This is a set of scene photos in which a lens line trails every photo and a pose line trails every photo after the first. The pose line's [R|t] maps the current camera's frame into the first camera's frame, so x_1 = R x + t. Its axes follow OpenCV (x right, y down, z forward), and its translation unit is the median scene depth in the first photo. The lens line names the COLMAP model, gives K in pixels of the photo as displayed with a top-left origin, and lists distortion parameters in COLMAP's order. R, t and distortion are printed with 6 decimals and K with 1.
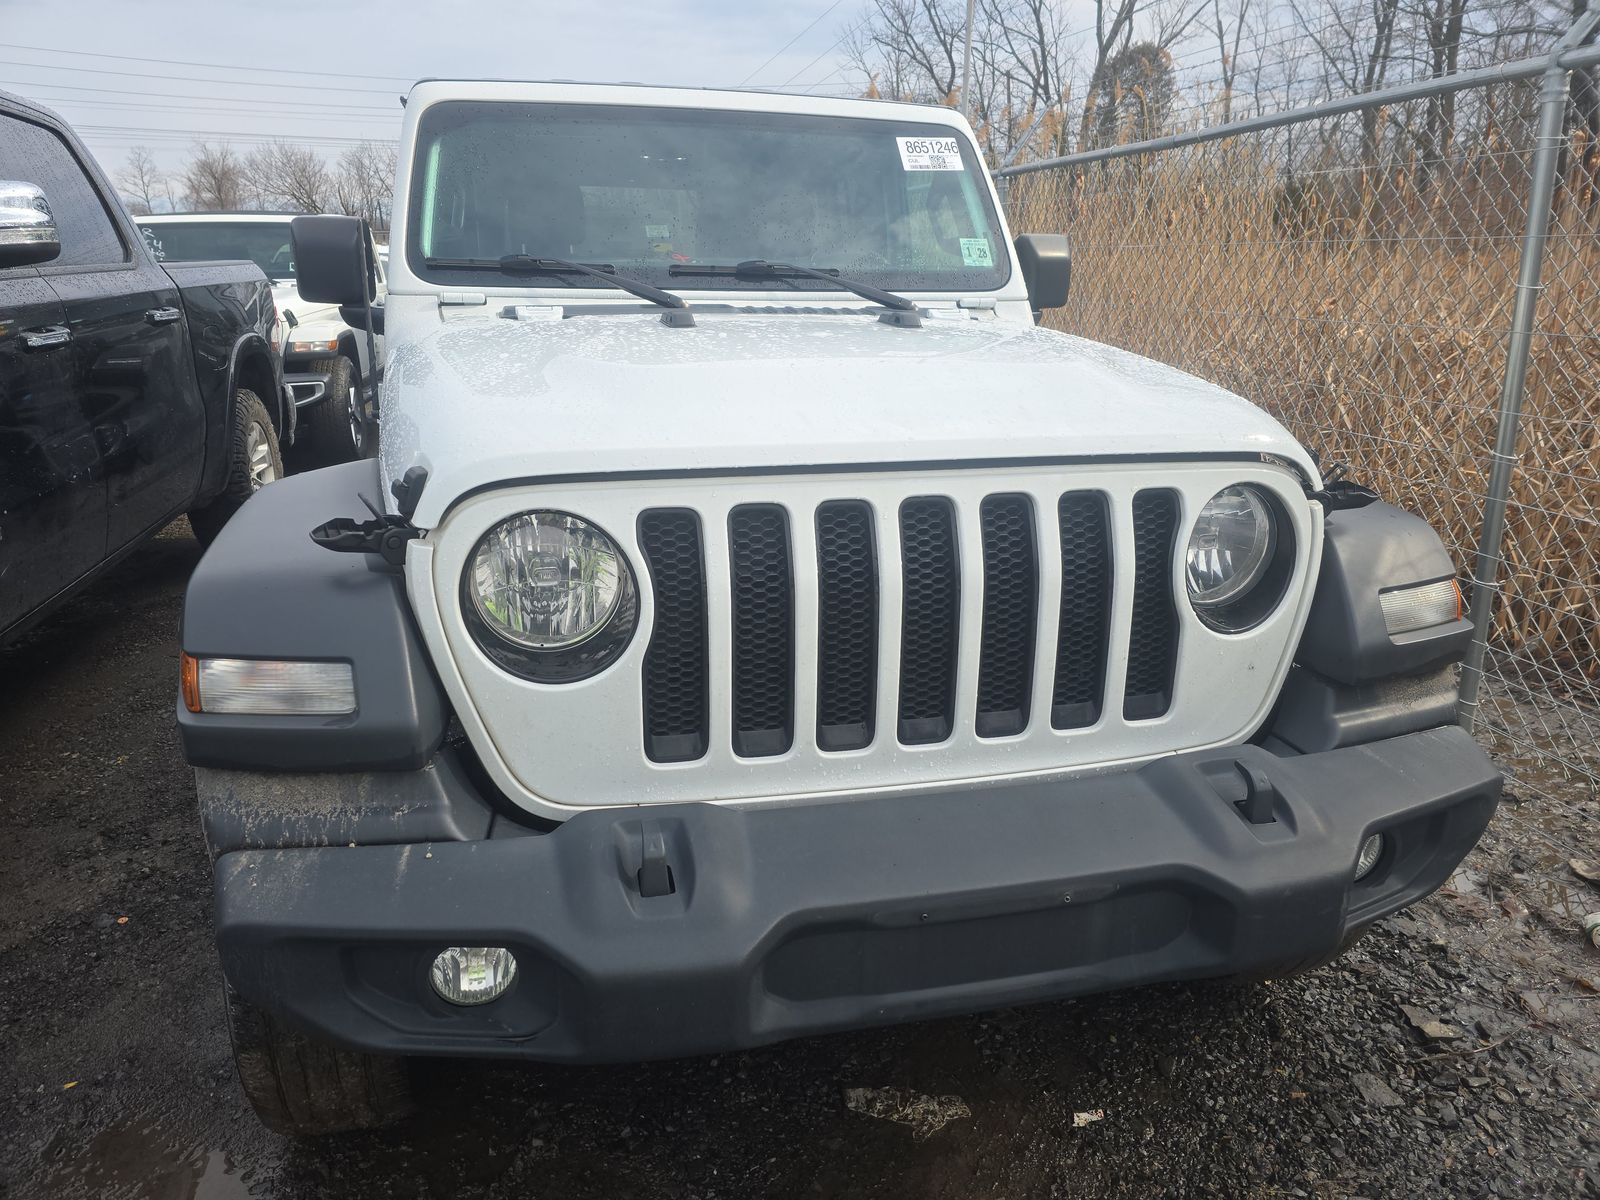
lens RADIAL K [[1049.6, 0, 793.3], [0, 1049.6, 587.7], [0, 0, 1]] dist [0.049971, -0.035128]
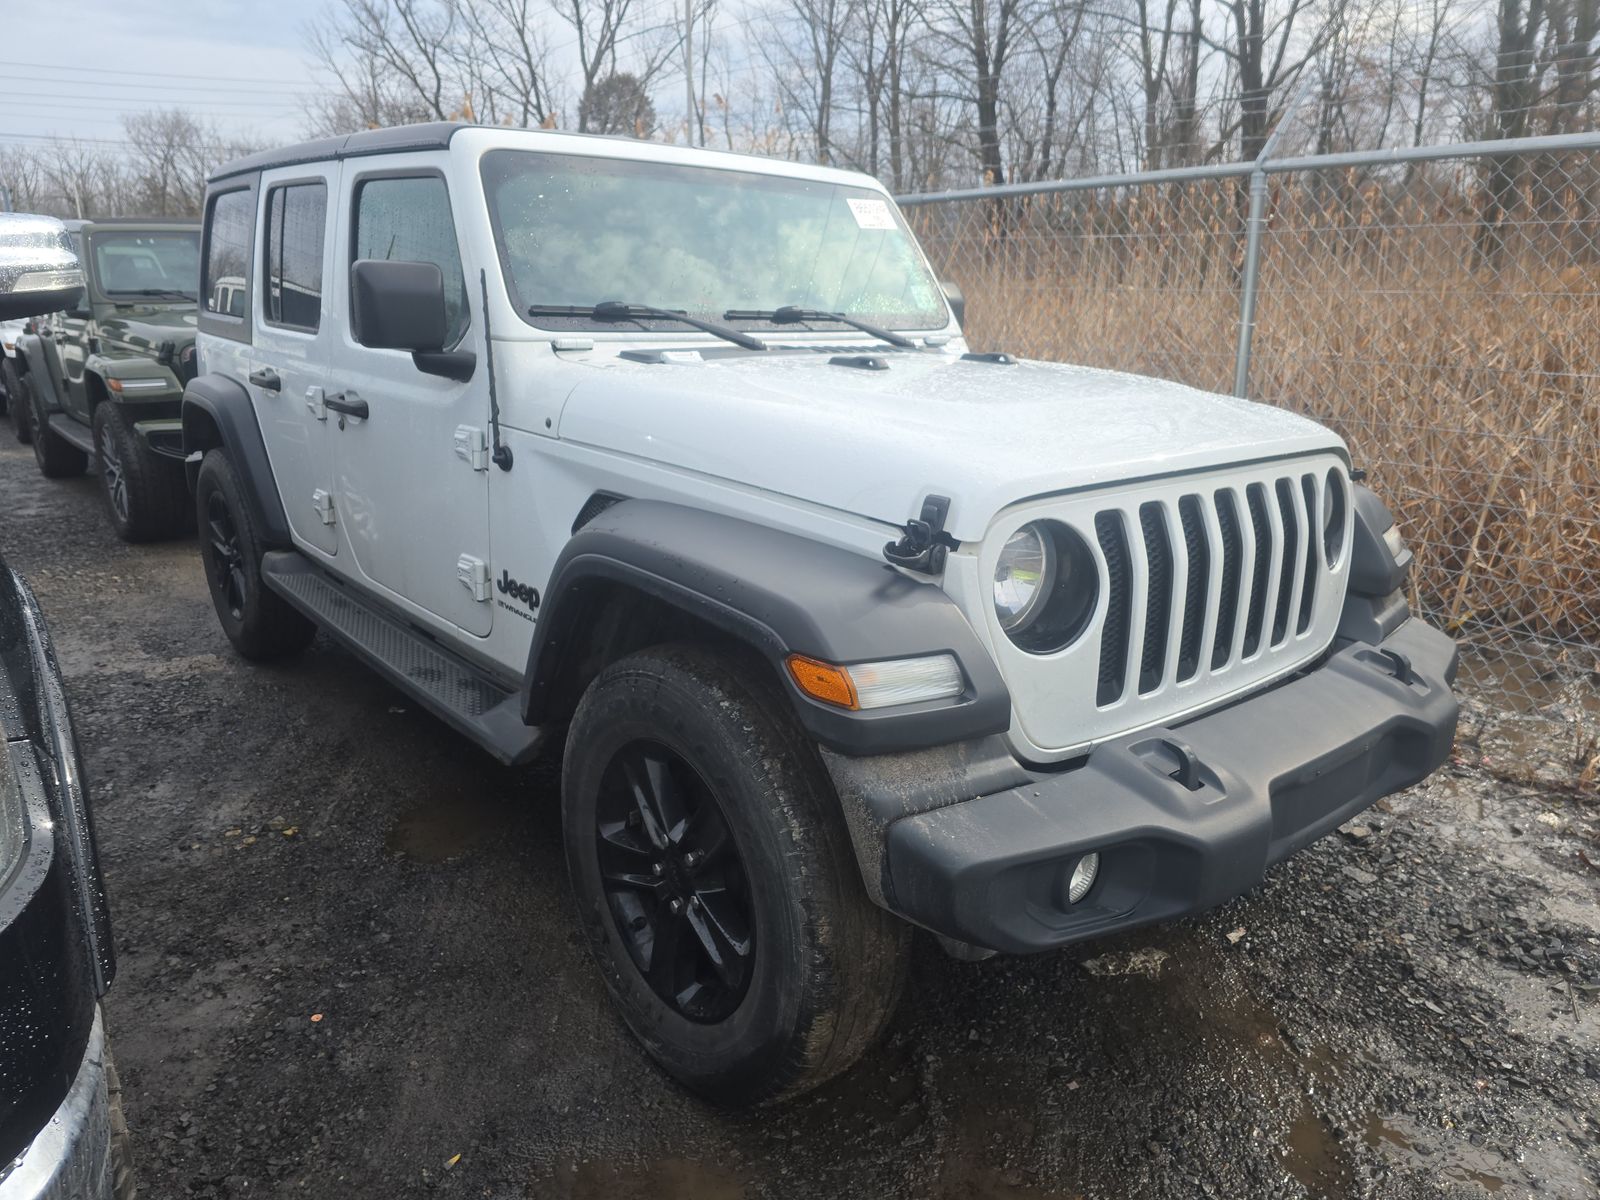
lens RADIAL K [[1049.7, 0, 793.1], [0, 1049.7, 591.9], [0, 0, 1]] dist [0.052320, -0.046931]
pose [[0.905386, -0.109431, 0.410244, -0.556334], [0.114213, 0.993372, 0.012914, -0.019184], [-0.408938, 0.035163, 0.911884, -0.024551]]
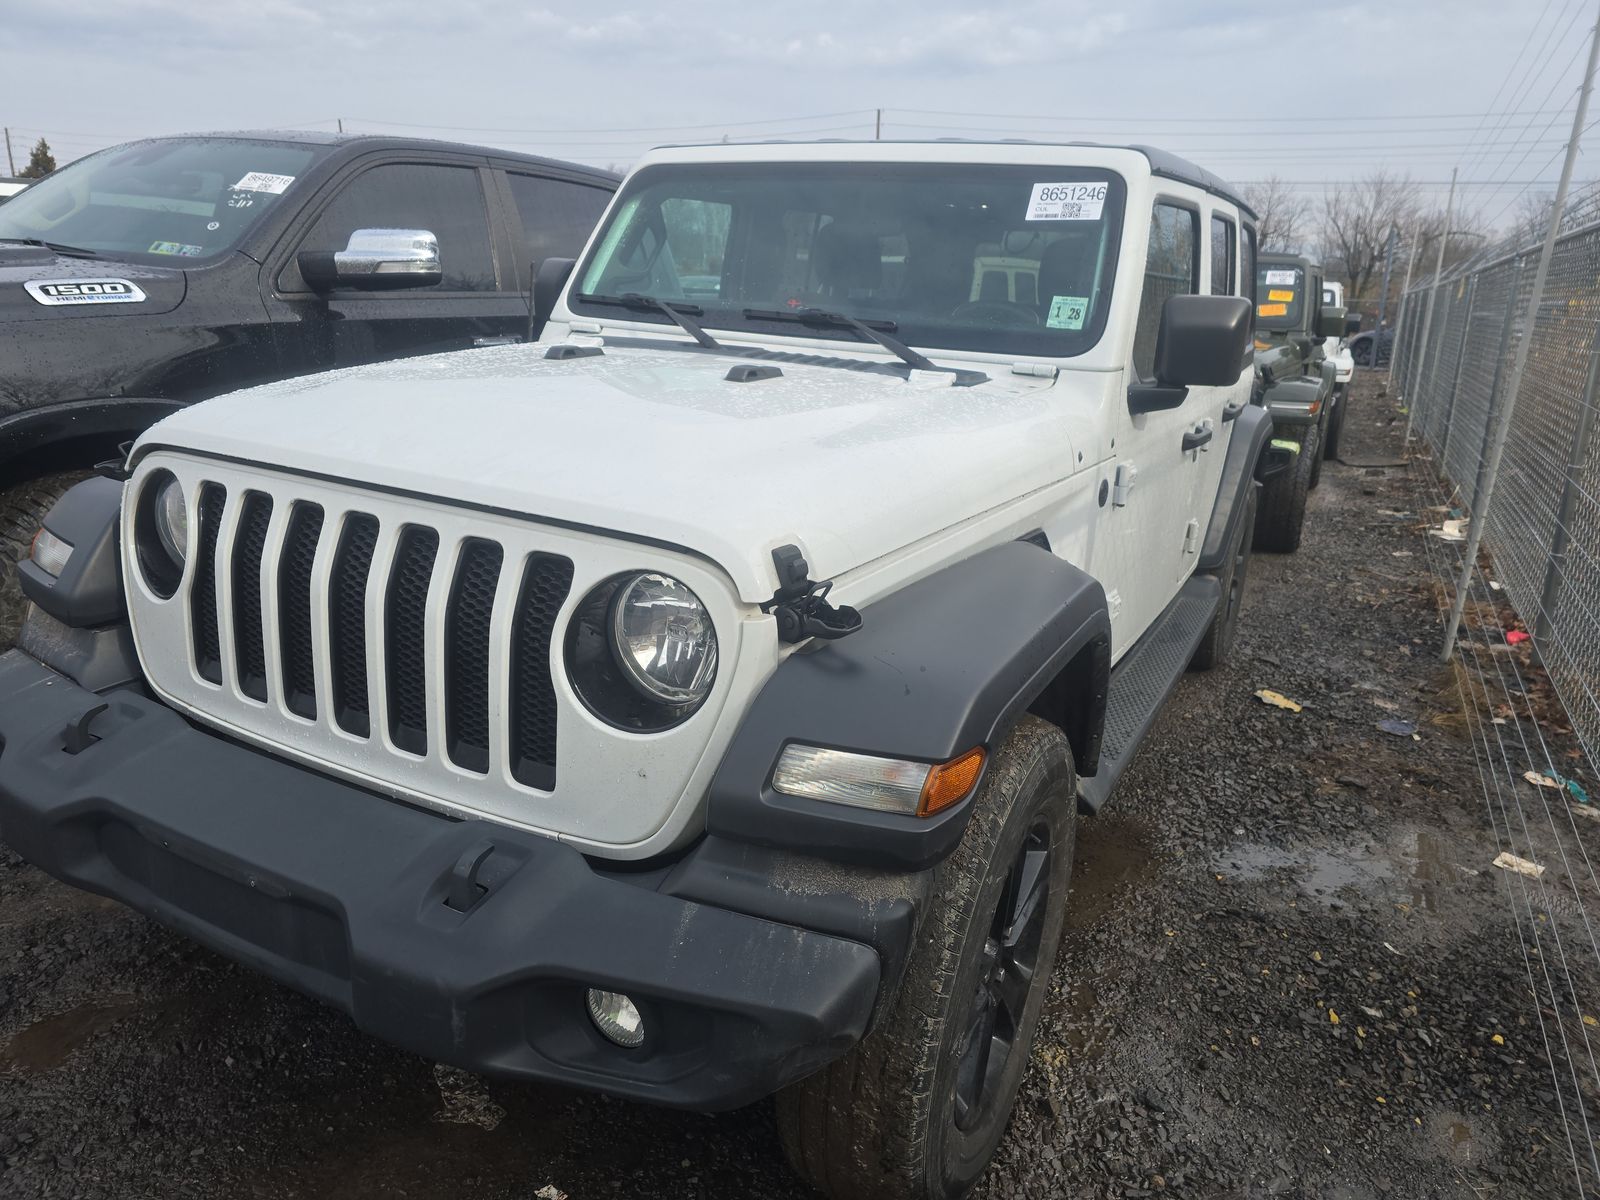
lens RADIAL K [[1049.7, 0, 793.1], [0, 1049.7, 591.9], [0, 0, 1]] dist [0.052320, -0.046931]
pose [[0.753161, 0.218940, -0.620334, 0.671813], [-0.236555, 0.970051, 0.055162, -0.100342], [0.613833, 0.105197, 0.782396, 0.230054]]
